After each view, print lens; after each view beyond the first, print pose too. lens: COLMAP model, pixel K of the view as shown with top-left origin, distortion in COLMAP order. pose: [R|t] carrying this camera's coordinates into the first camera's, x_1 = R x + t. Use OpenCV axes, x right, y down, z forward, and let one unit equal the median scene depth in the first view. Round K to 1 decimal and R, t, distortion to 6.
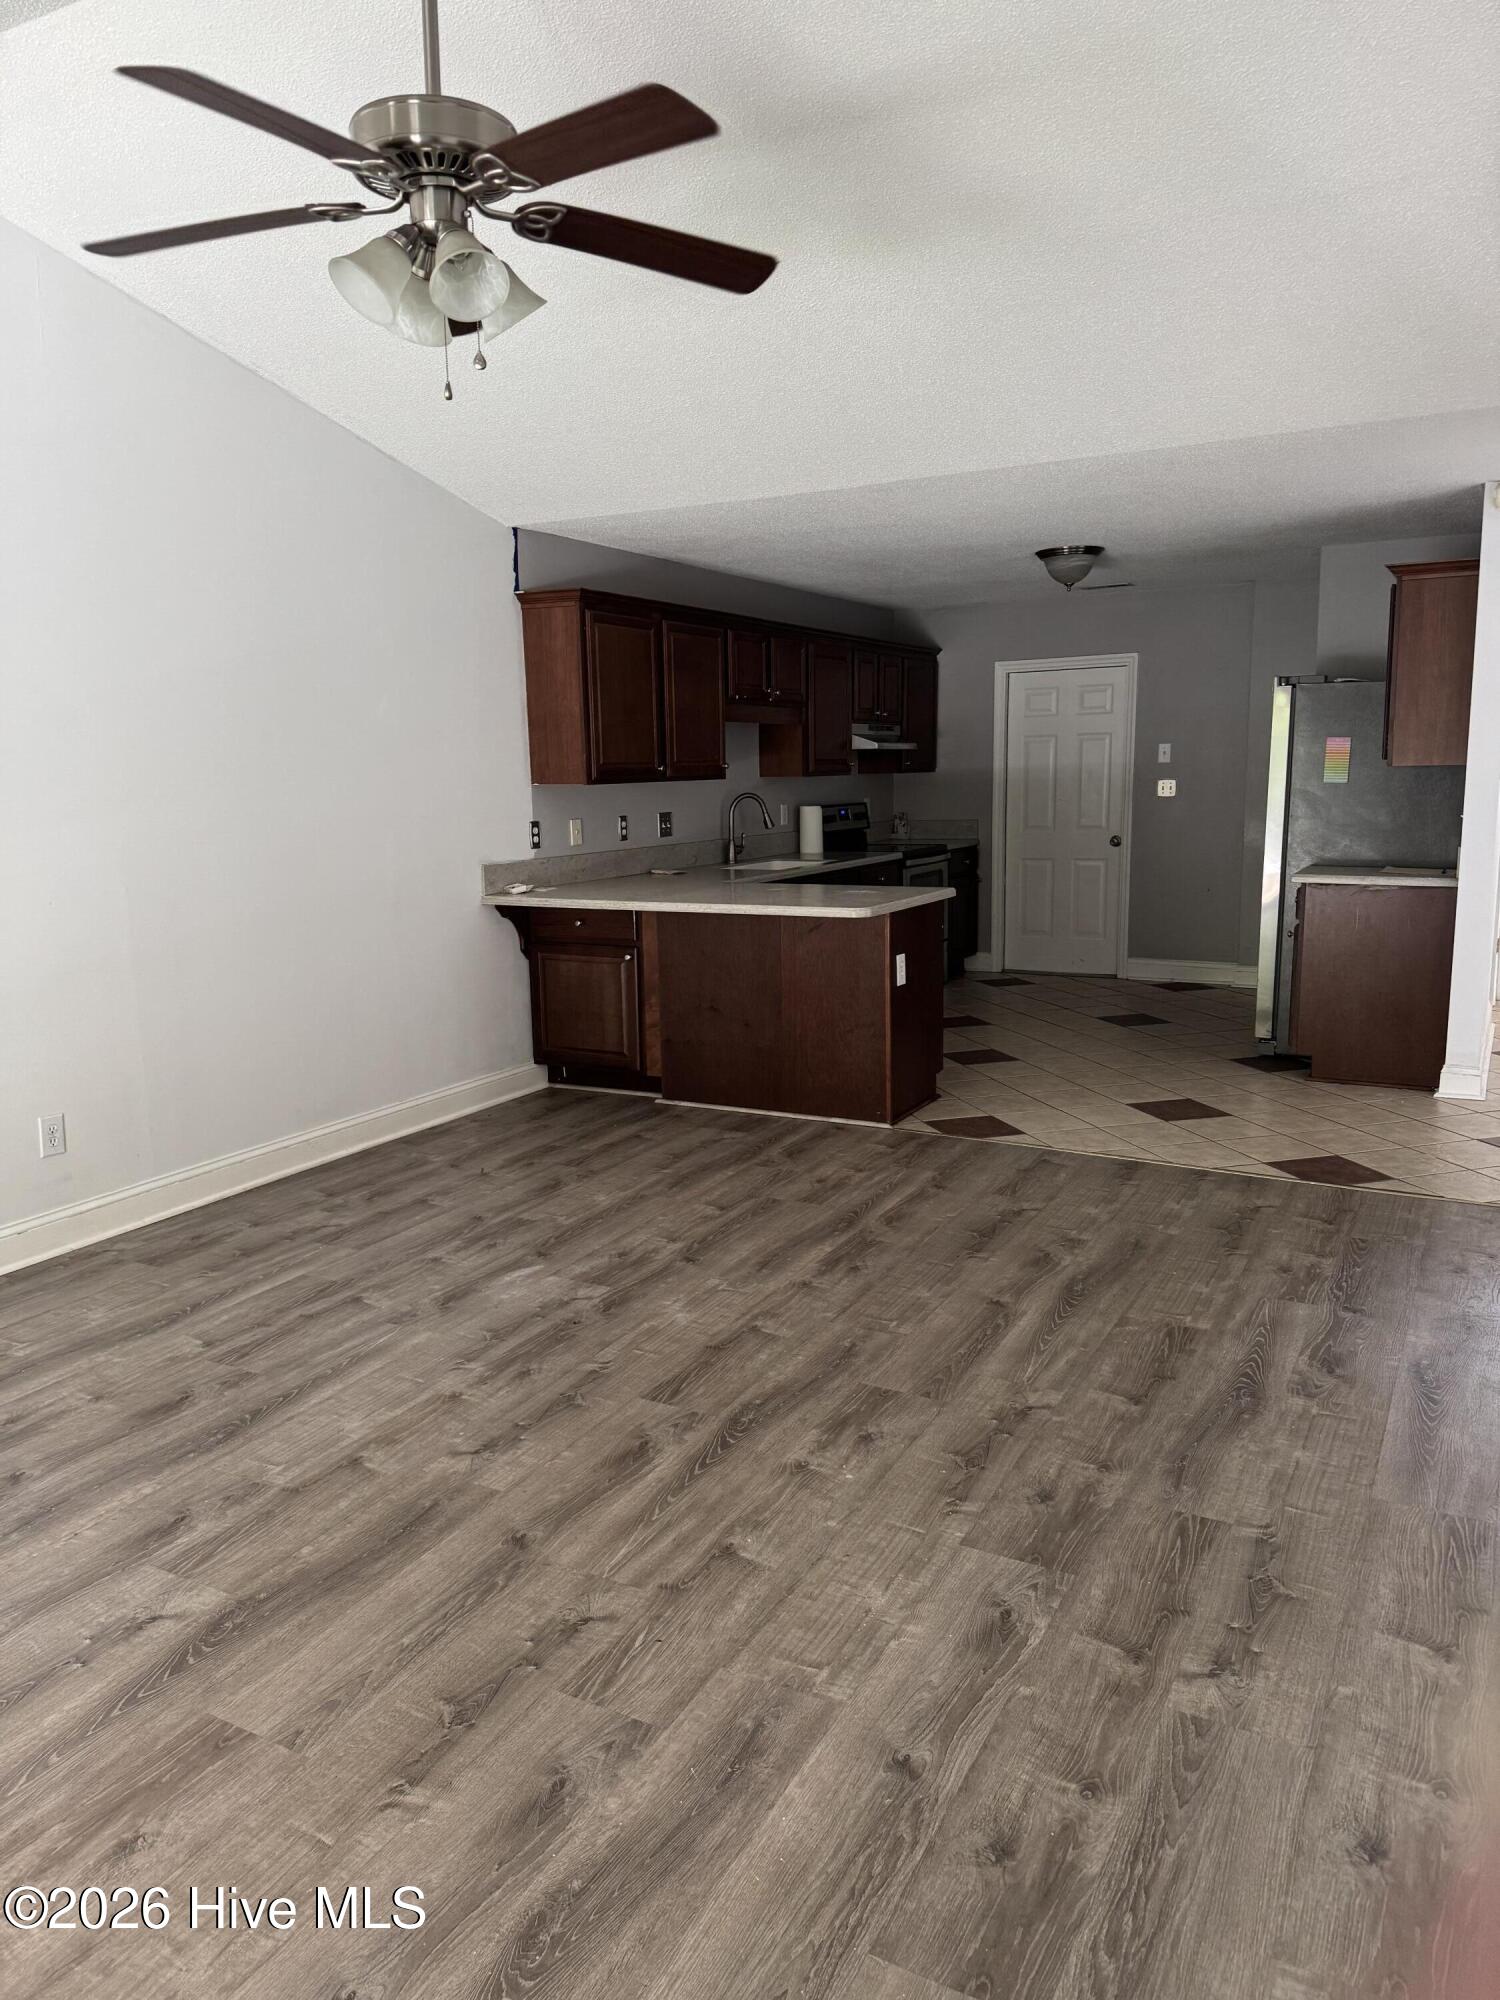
lens RADIAL K [[1407.7, 0, 753.0], [0, 1407.7, 974.4], [0, 0, 1]] dist [0.145752, -0.254920]
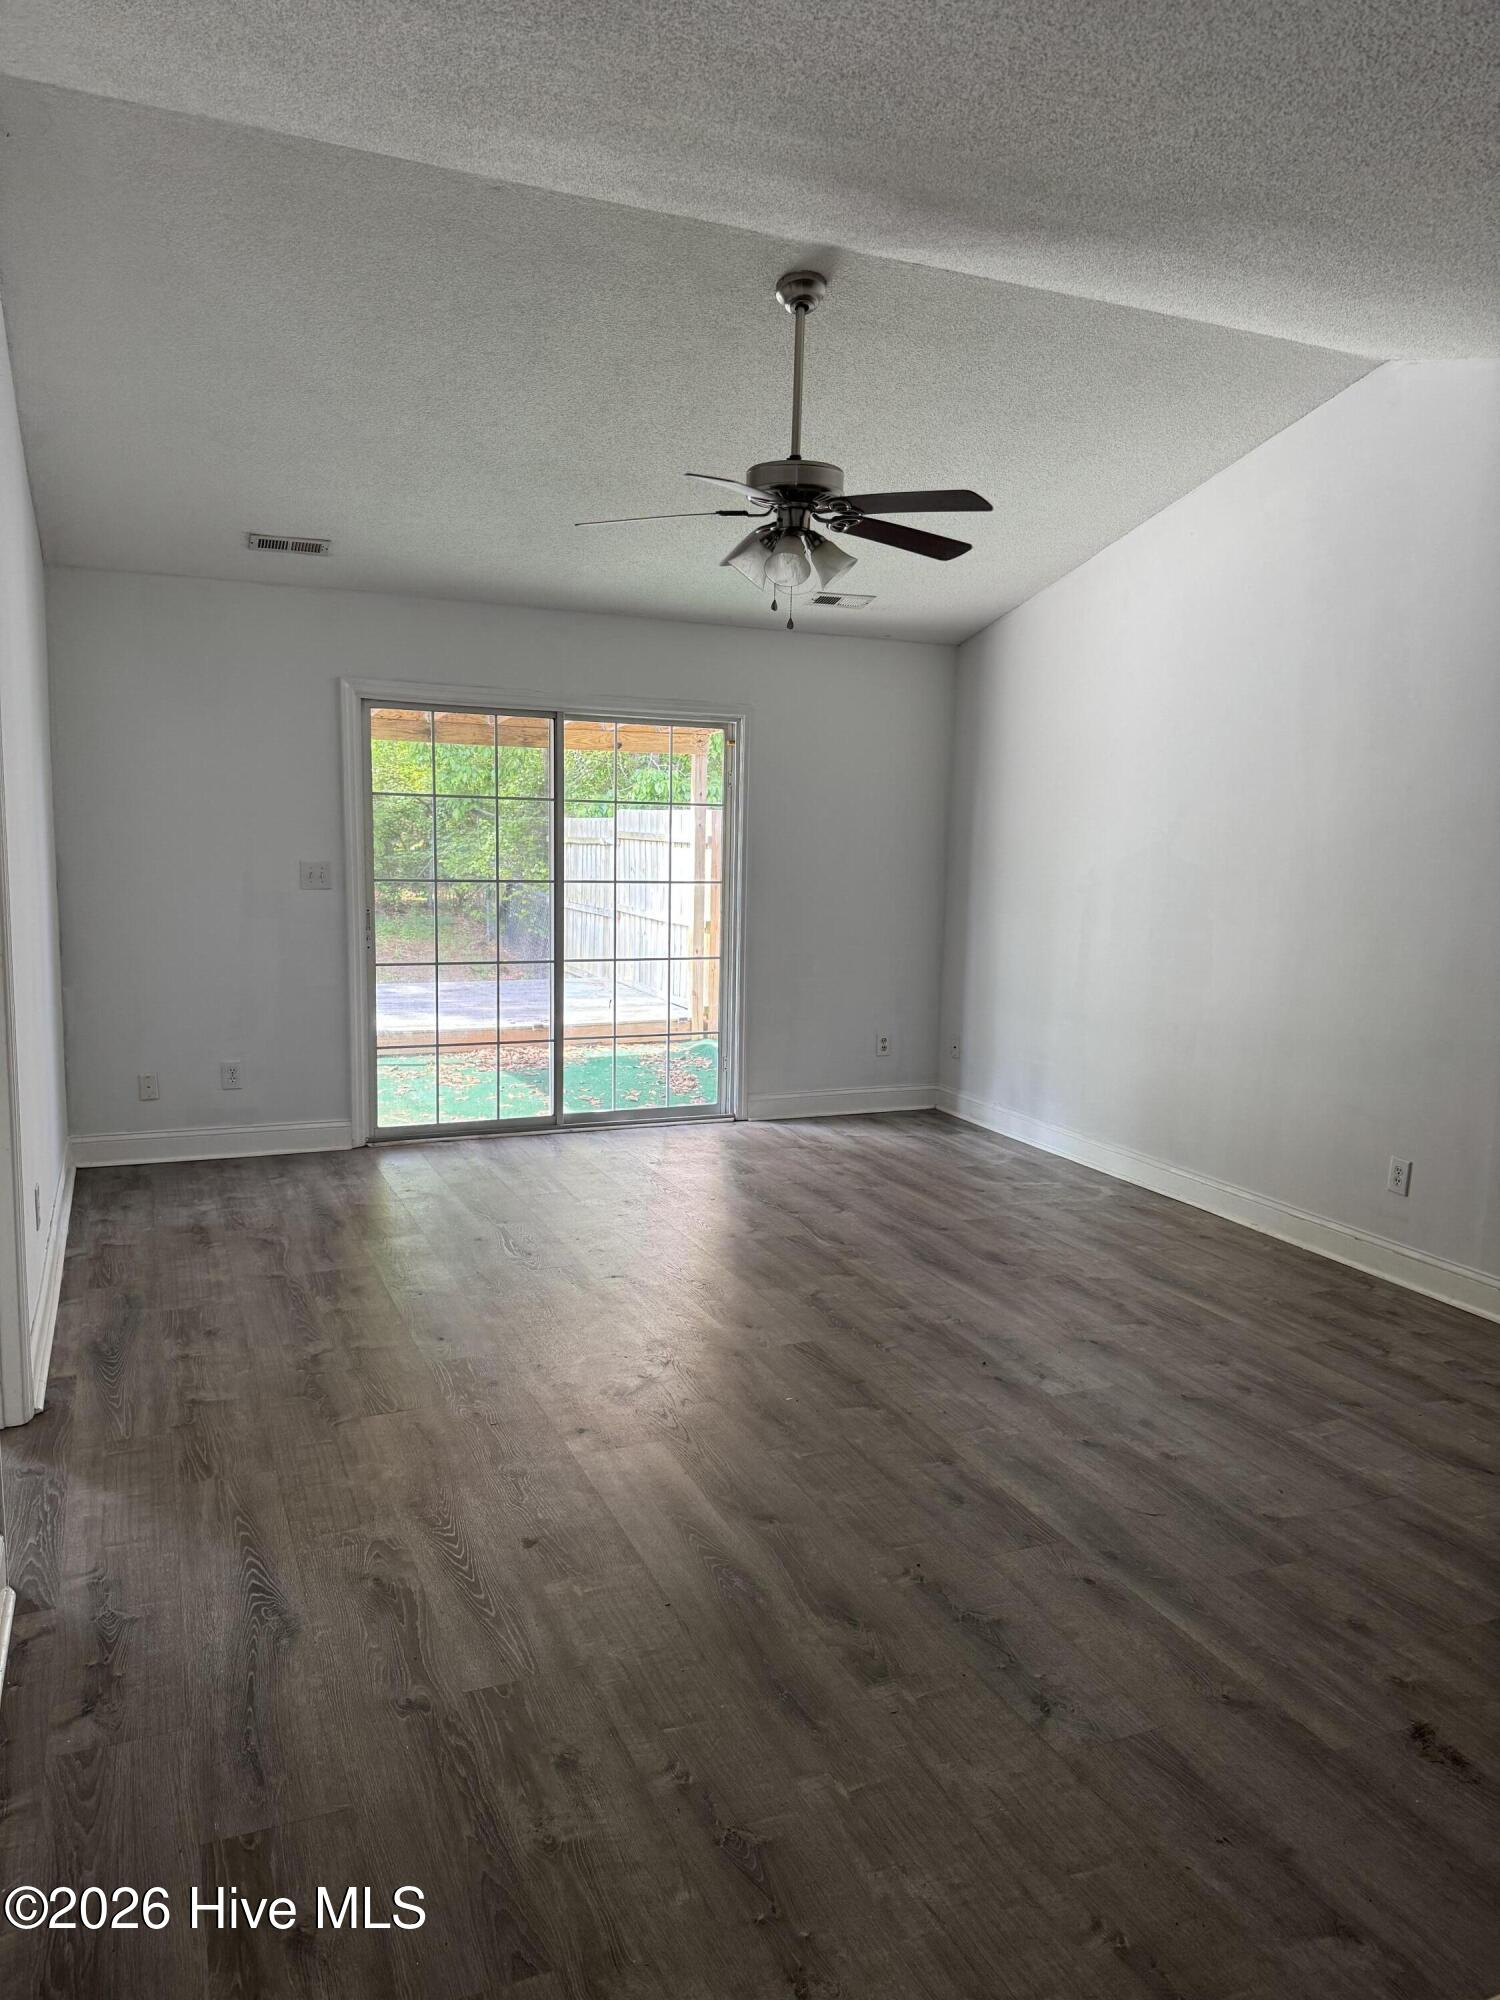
lens RADIAL K [[1386.9, 0, 750.0], [0, 1386.9, 1000.0], [0, 0, 1]] dist [0.054585, -0.137081]
pose [[-0.617544, 0.103435, -0.779705, 0.751448], [-0.133924, 0.963011, 0.233824, -0.235778], [0.775051, 0.248818, -0.580849, 1.347579]]
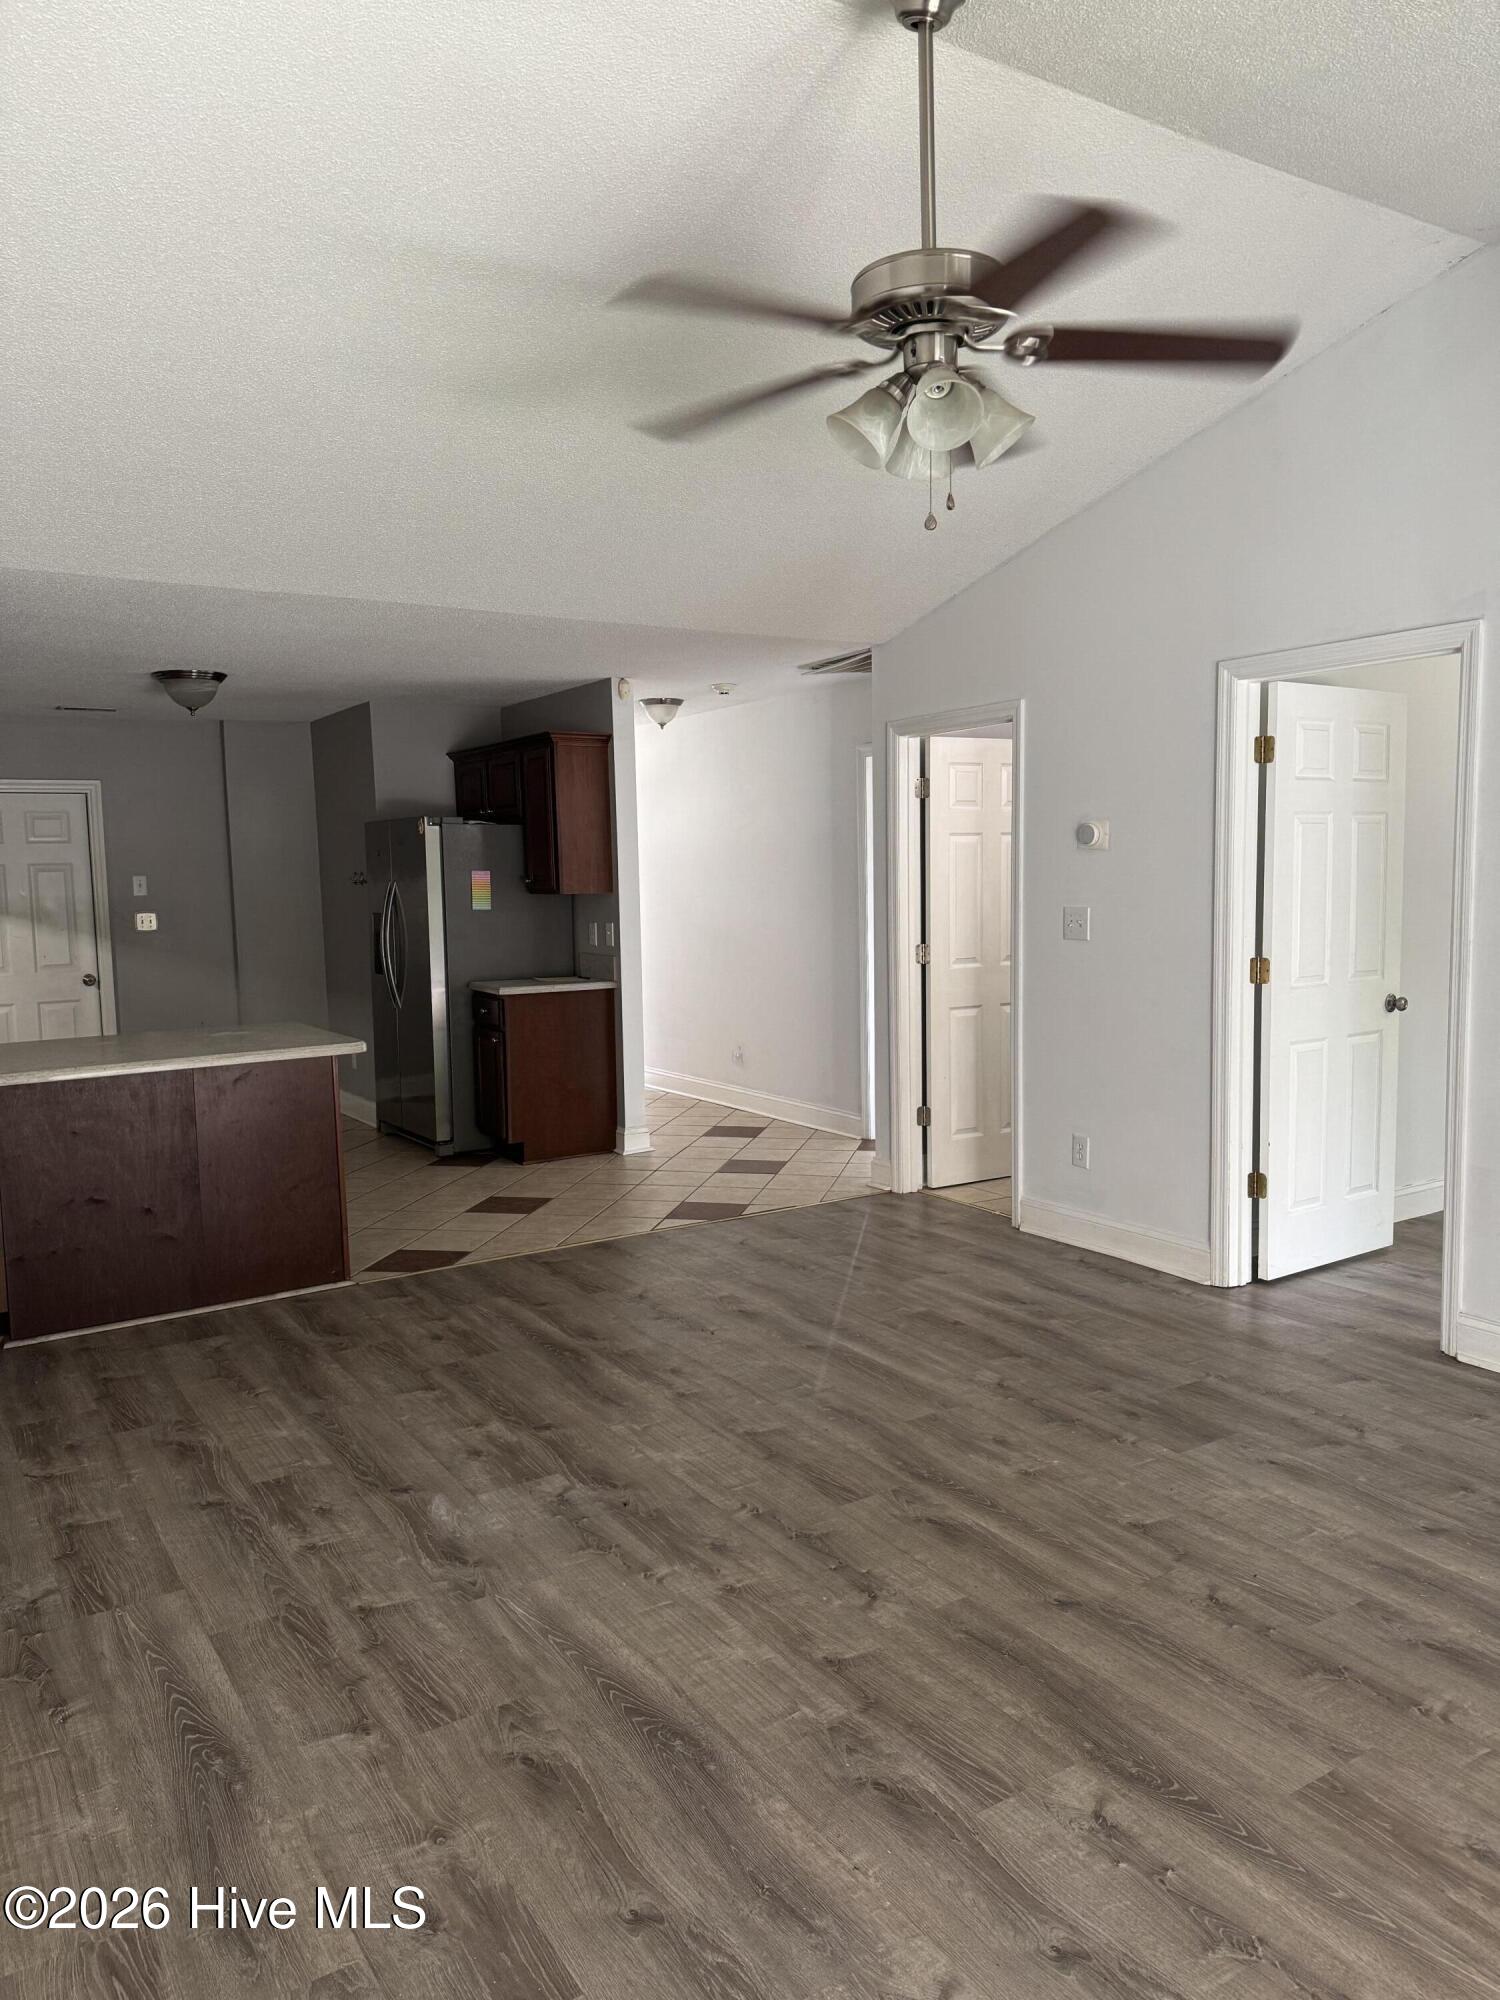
lens RADIAL K [[1399.3, 0, 750.0], [0, 1399.3, 1000.0], [0, 0, 1]] dist [0.079277, -0.139081]
pose [[0.488302, -0.076063, 0.869353, -0.793503], [0.145296, 0.989376, 0.004954, -0.057129], [-0.860494, 0.123894, 0.494166, 0.437389]]
